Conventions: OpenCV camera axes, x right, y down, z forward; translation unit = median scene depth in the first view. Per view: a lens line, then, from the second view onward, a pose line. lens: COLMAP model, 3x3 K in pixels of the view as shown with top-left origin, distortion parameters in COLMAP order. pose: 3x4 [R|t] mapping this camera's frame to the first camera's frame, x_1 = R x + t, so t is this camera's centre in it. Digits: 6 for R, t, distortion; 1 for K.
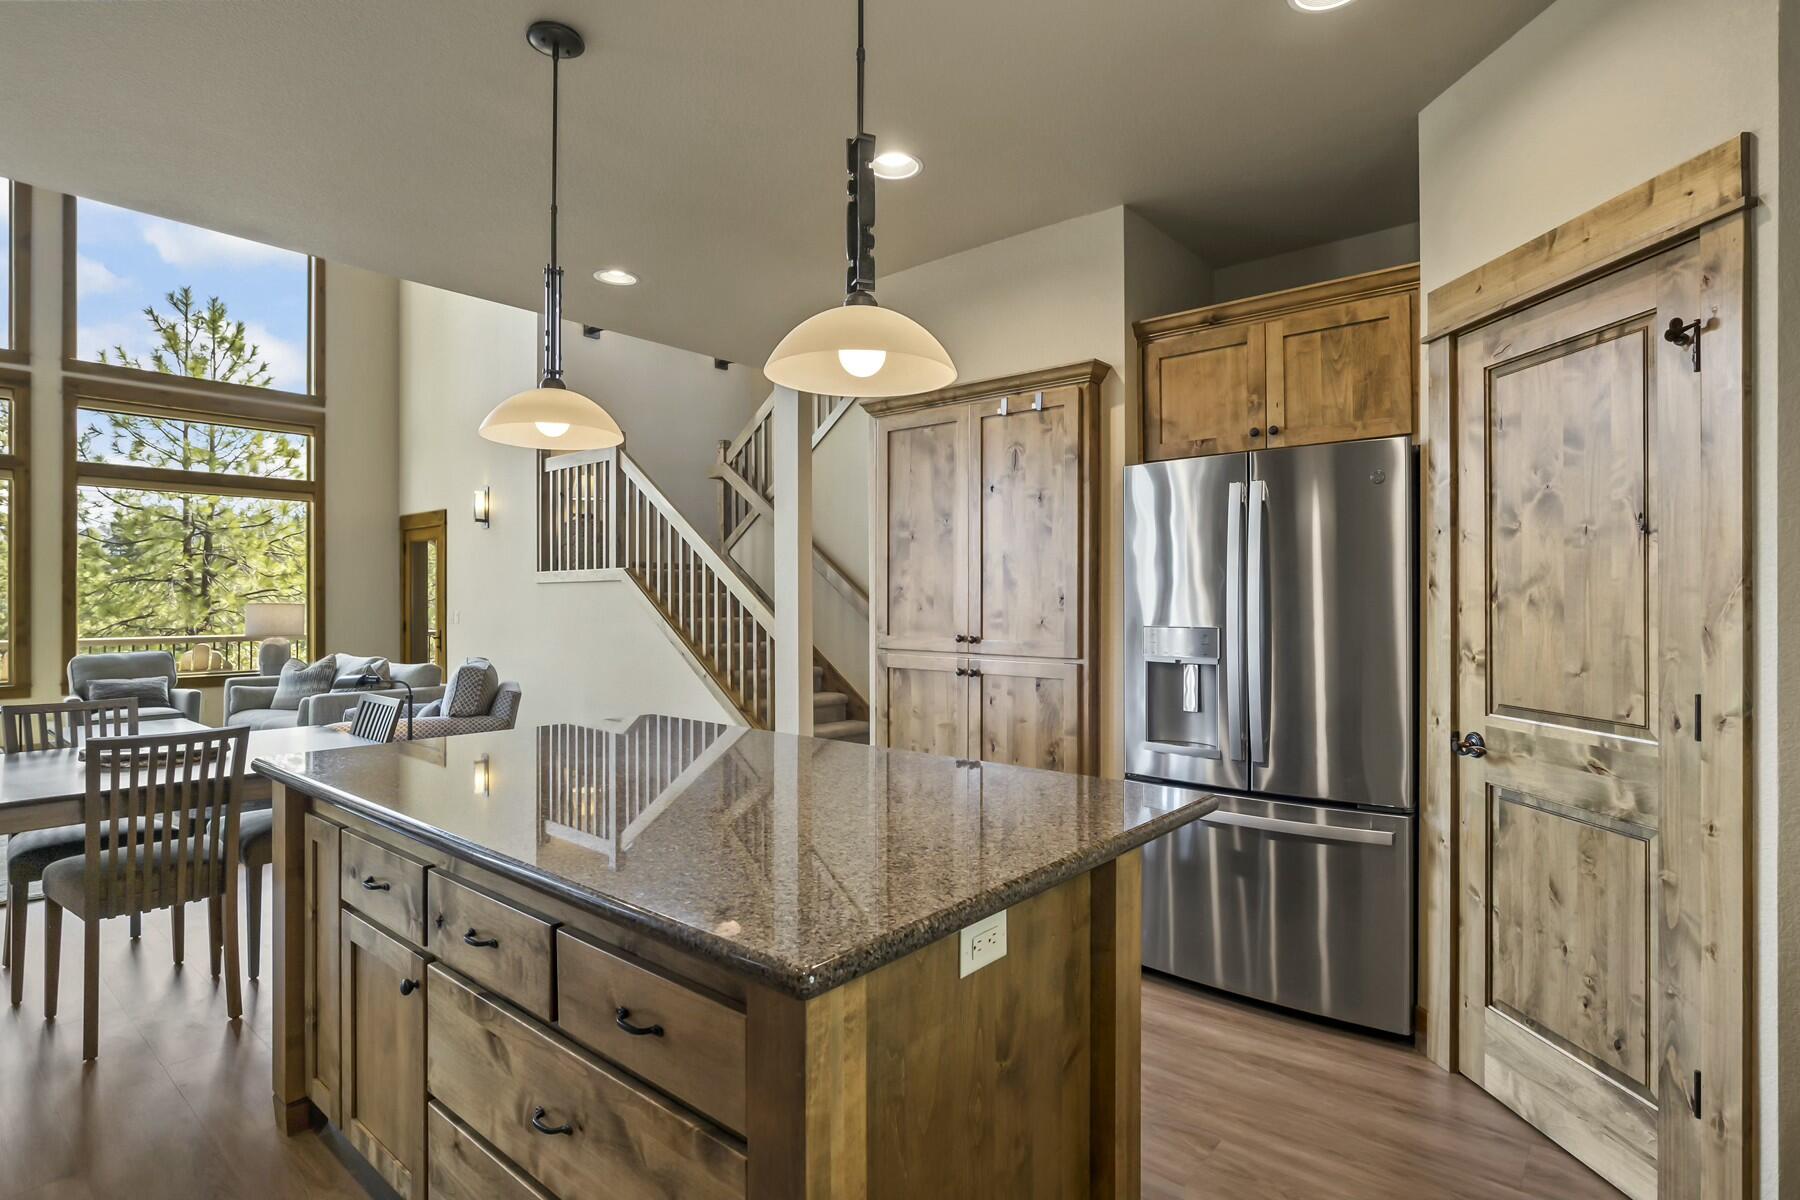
lens RADIAL K [[891.0, 0, 929.6], [0, 891.0, 601.7], [0, 0, 1]] dist [-0.018194, 0.000174]
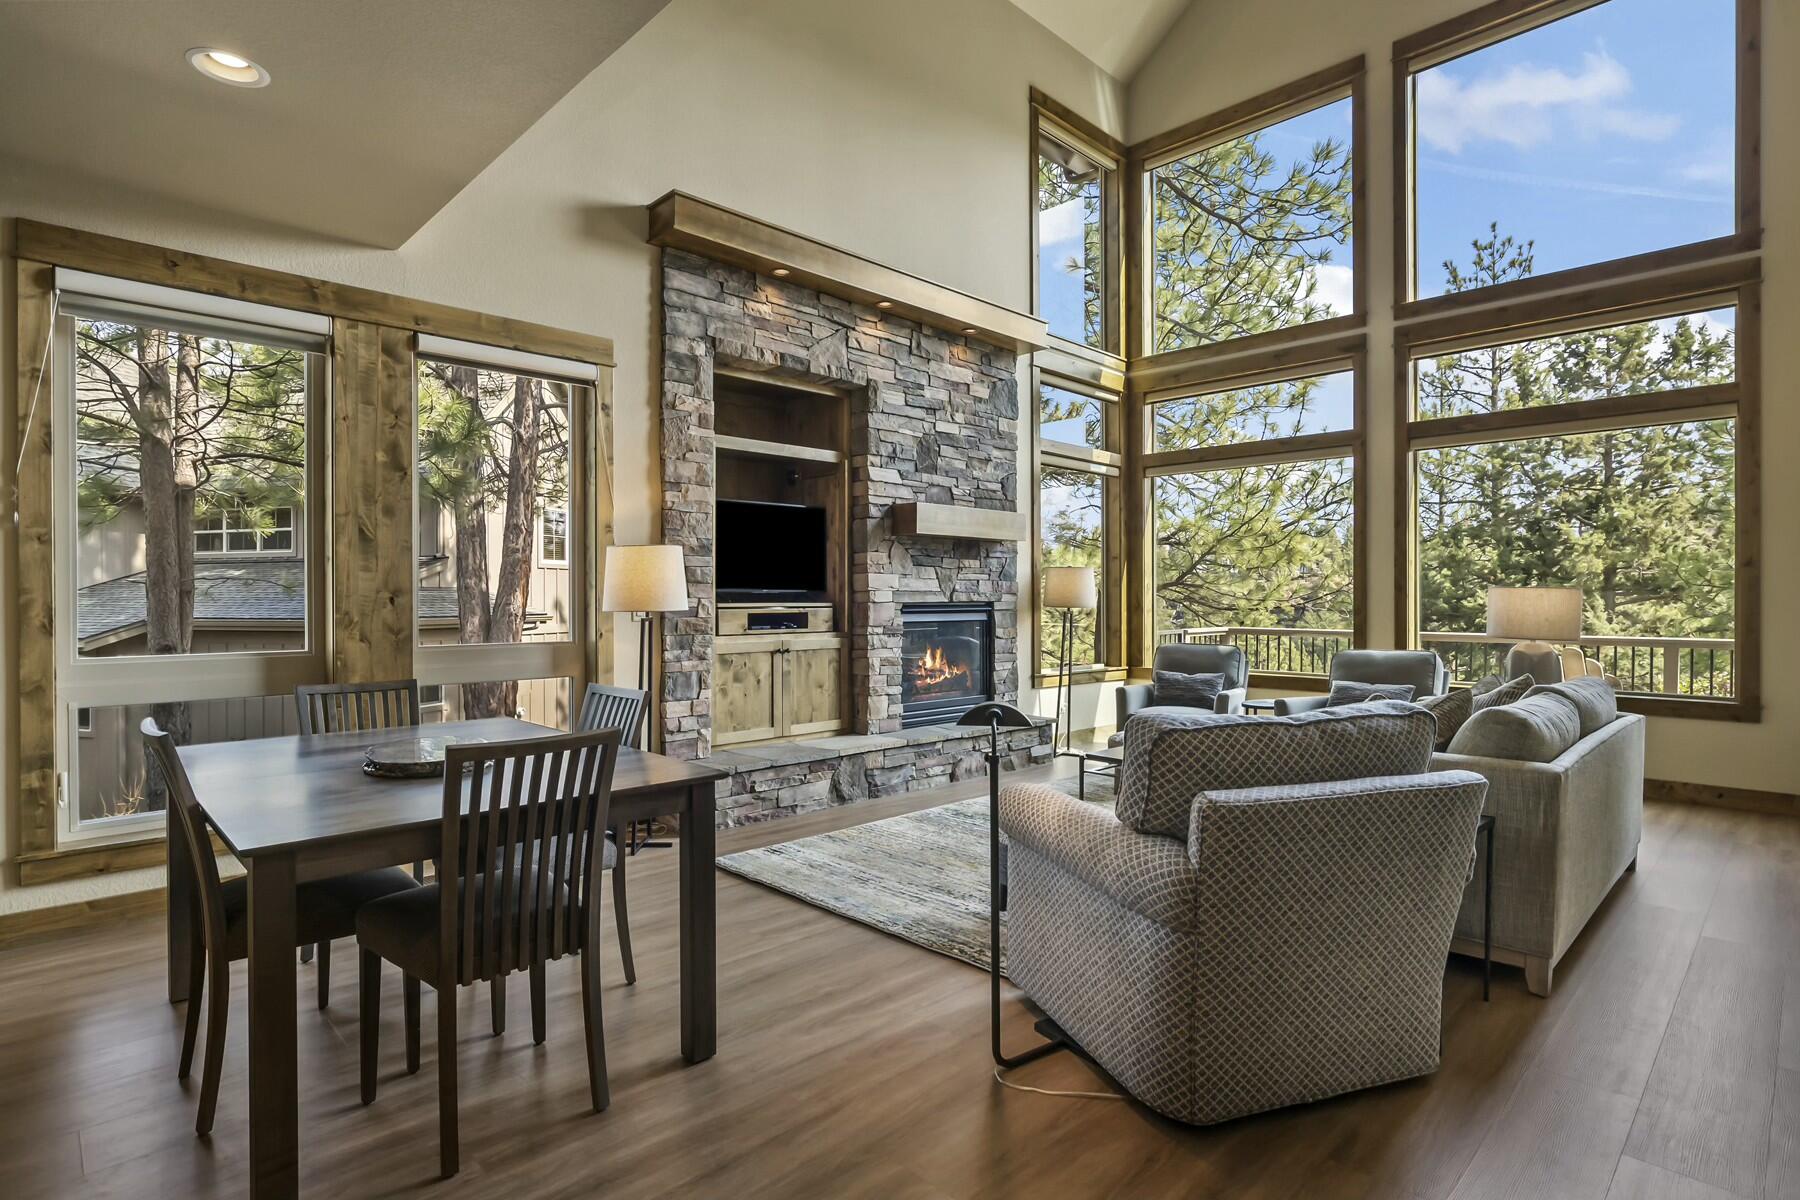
lens RADIAL K [[914.1, 0, 907.9], [0, 914.1, 604.2], [0, 0, 1]] dist [-0.025381, 0.011213]
pose [[-0.112891, 0.008383, -0.993572, -0.109041], [-0.003779, 0.999954, 0.008866, 0.027827], [0.993600, 0.004756, -0.112854, 1.596668]]
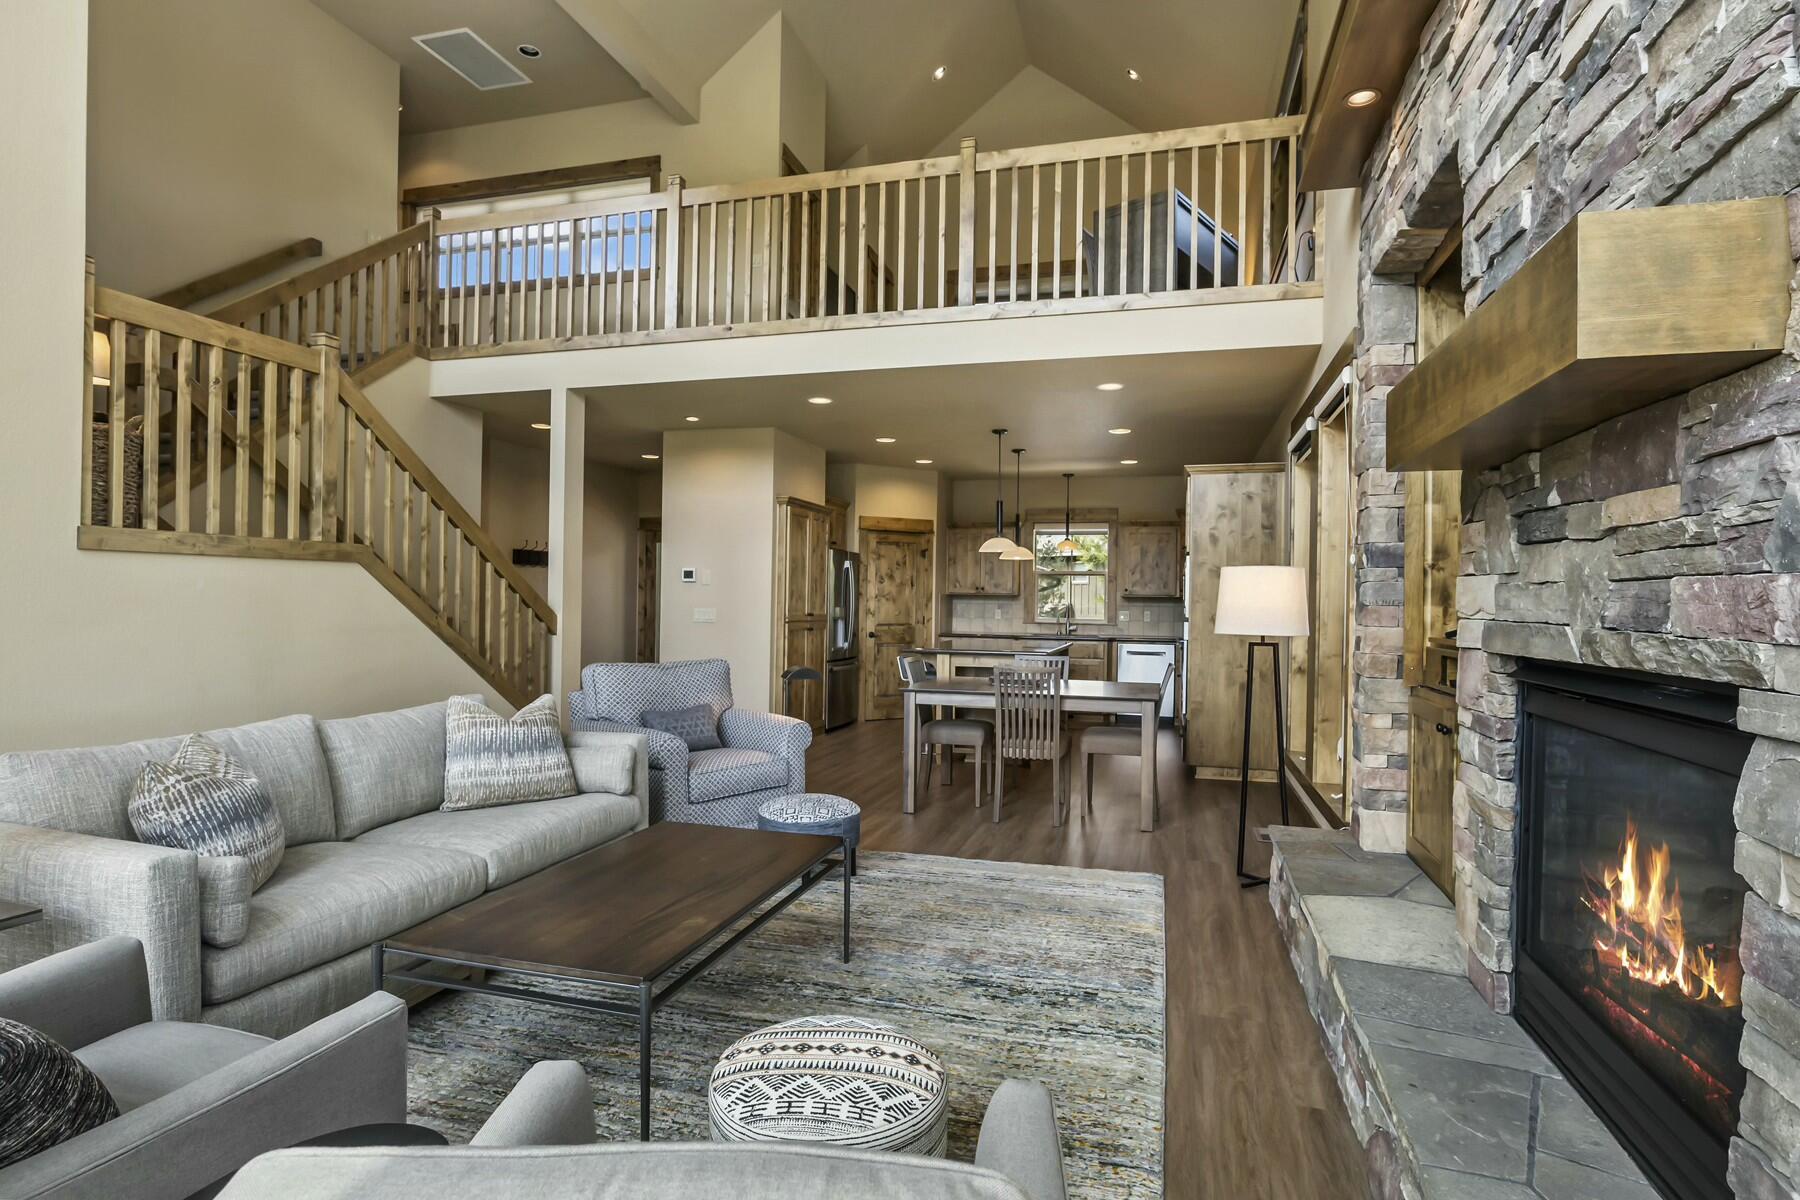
lens RADIAL K [[927.0, 0, 902.5], [0, 927.0, 604.3], [0, 0, 1]] dist [-0.026460, 0.000053]
pose [[-0.389041, -0.007684, 0.921188, -2.758443], [-0.009558, 0.999945, 0.004304, 0.003923], [-0.921171, -0.007130, -0.389093, 2.099010]]
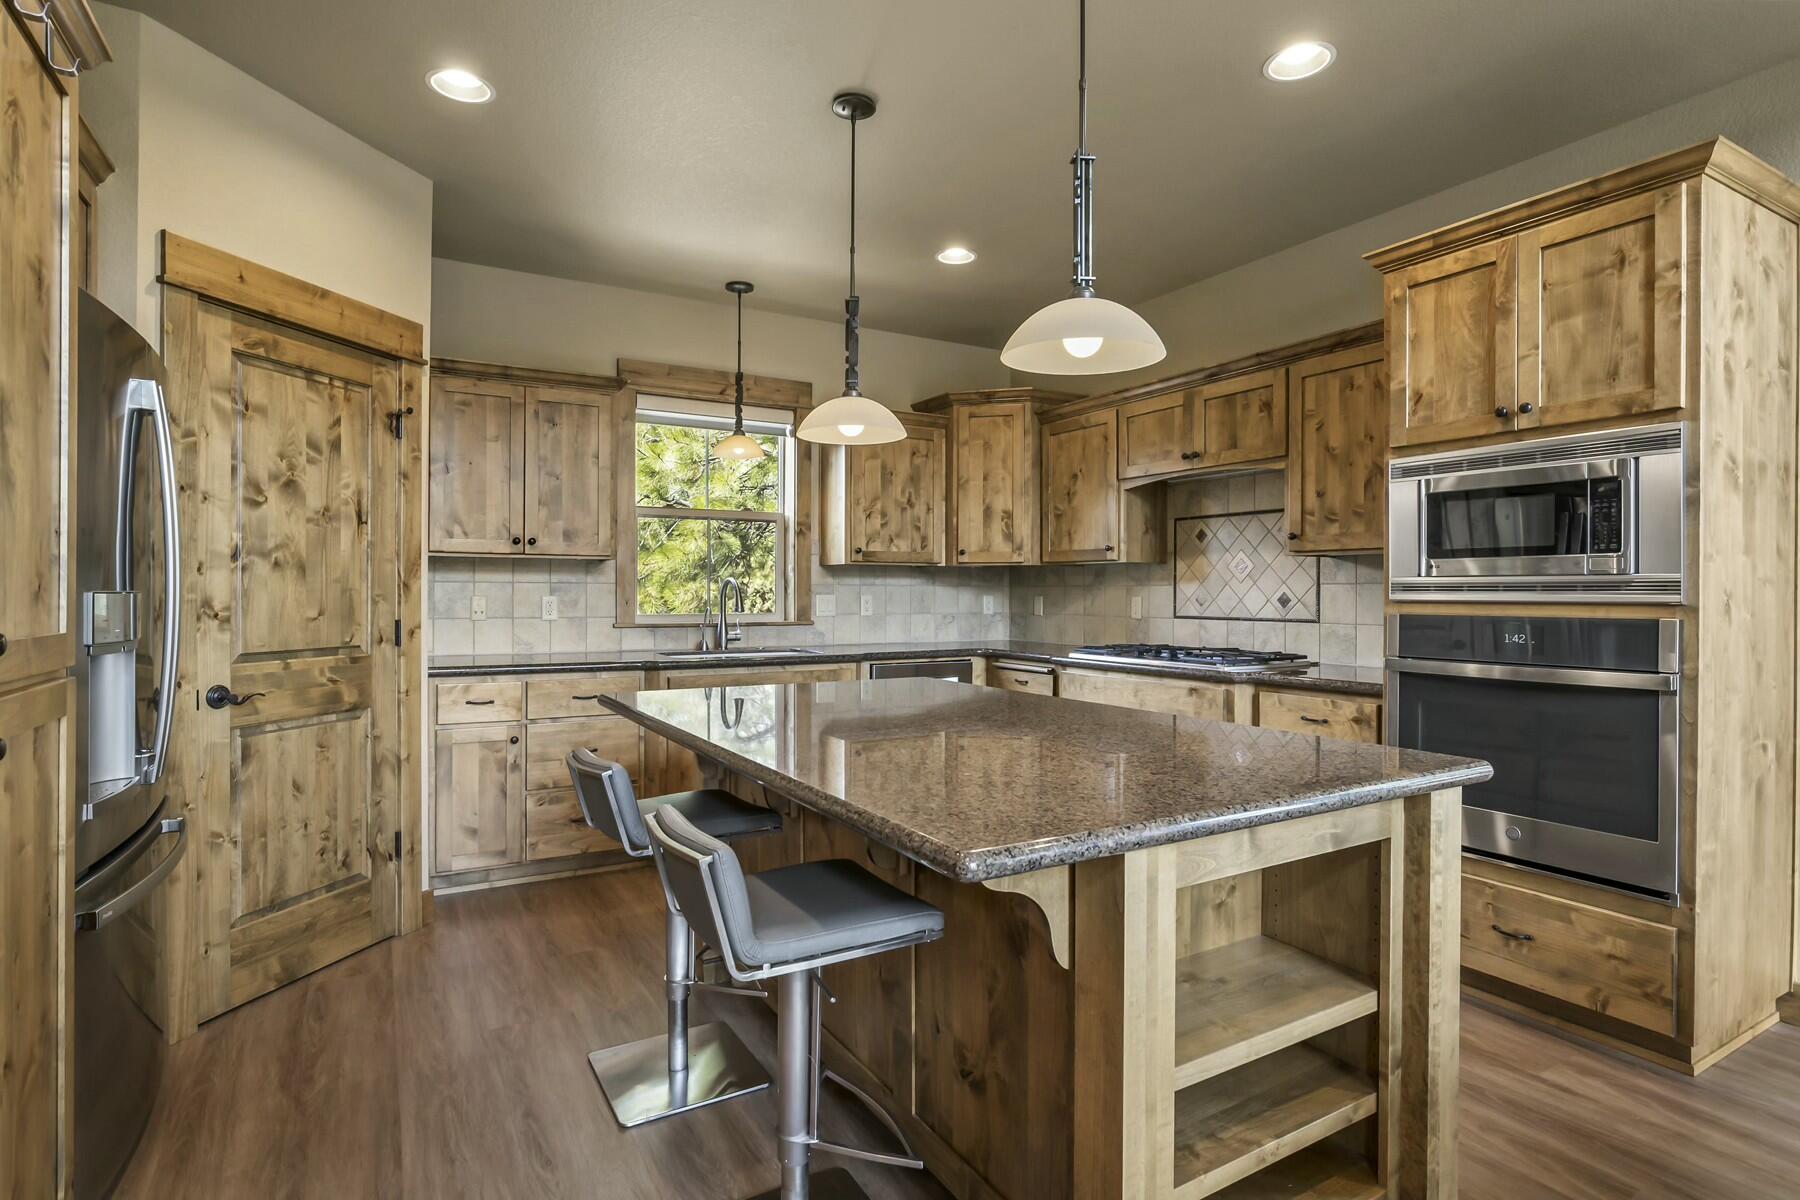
lens RADIAL K [[911.2, 0, 903.7], [0, 911.2, 599.4], [0, 0, 1]] dist [-0.024872, 0.011584]
pose [[-0.934175, -0.003312, 0.356799, -0.450969], [0.000370, 0.999947, 0.010251, 0.028486], [-0.356814, 0.009708, -0.934125, 1.442722]]
